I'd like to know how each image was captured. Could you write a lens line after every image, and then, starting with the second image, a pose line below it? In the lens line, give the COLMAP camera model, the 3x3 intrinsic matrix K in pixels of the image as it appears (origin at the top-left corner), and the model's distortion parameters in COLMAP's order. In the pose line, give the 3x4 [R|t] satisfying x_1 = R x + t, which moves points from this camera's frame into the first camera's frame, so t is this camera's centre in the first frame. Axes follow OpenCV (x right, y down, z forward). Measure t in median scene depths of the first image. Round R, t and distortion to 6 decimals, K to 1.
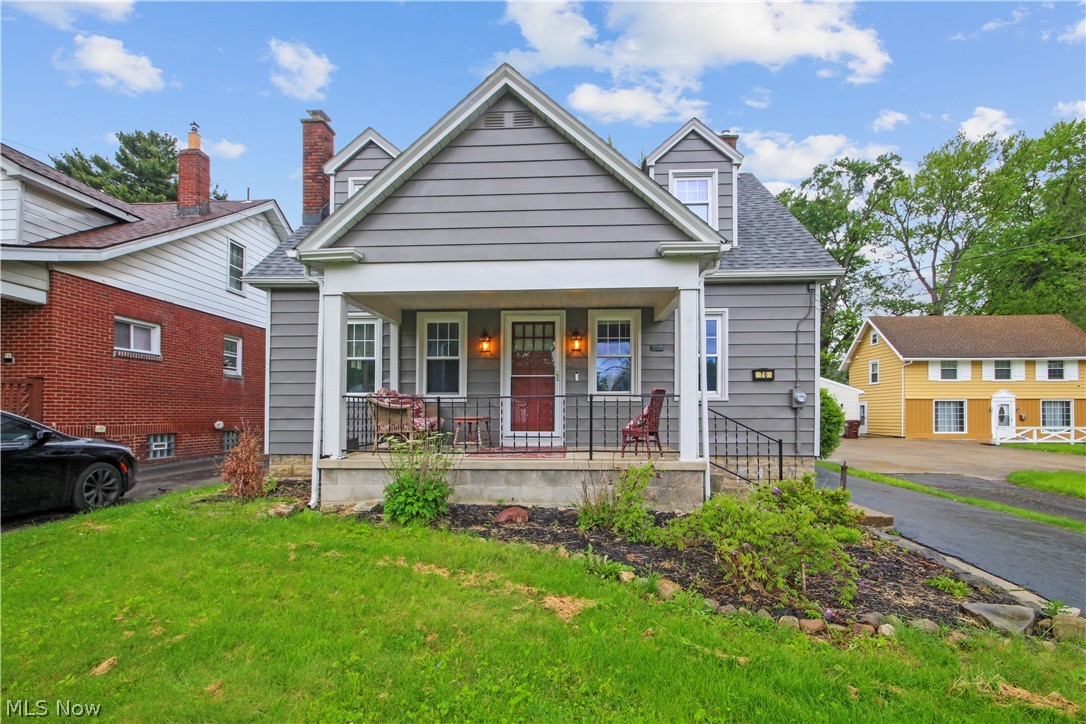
lens RADIAL K [[505.6, 0, 520.5], [0, 505.6, 410.3], [0, 0, 1]] dist [0.001028, -0.000166]
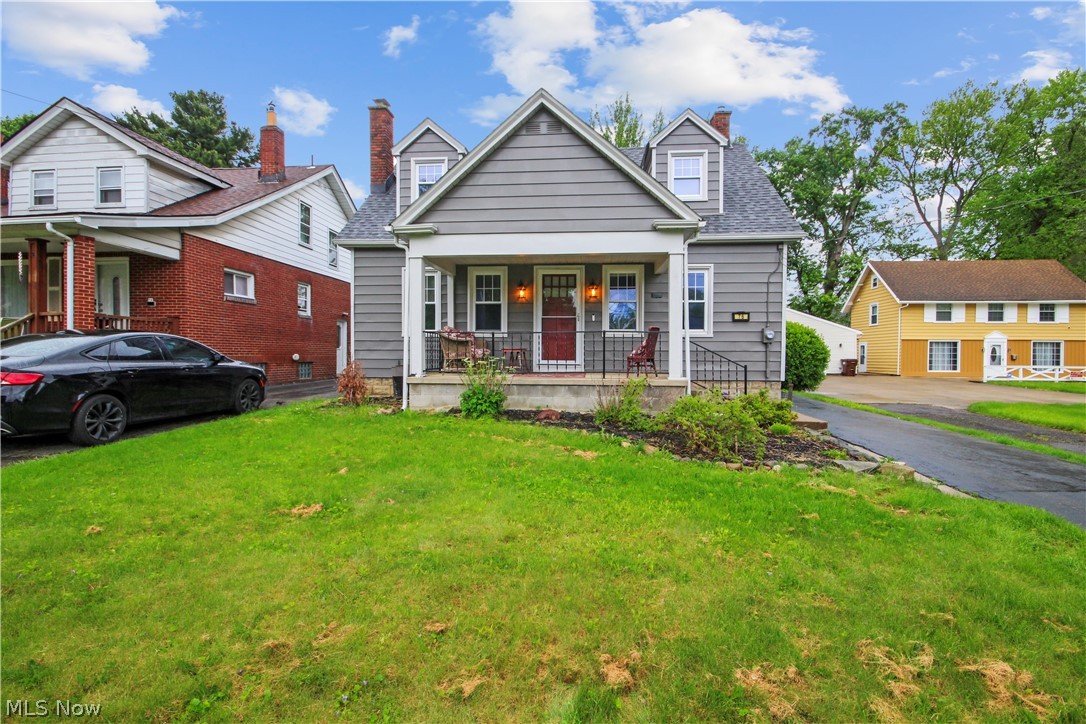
lens RADIAL K [[505.9, 0, 540.8], [0, 505.9, 343.9], [0, 0, 1]] dist [-0.000086, 0.000206]
pose [[0.999952, 0.002734, 0.009358, -0.029440], [-0.002603, 0.999898, -0.014022, 0.015630], [-0.009395, 0.013997, 0.999858, -0.243838]]
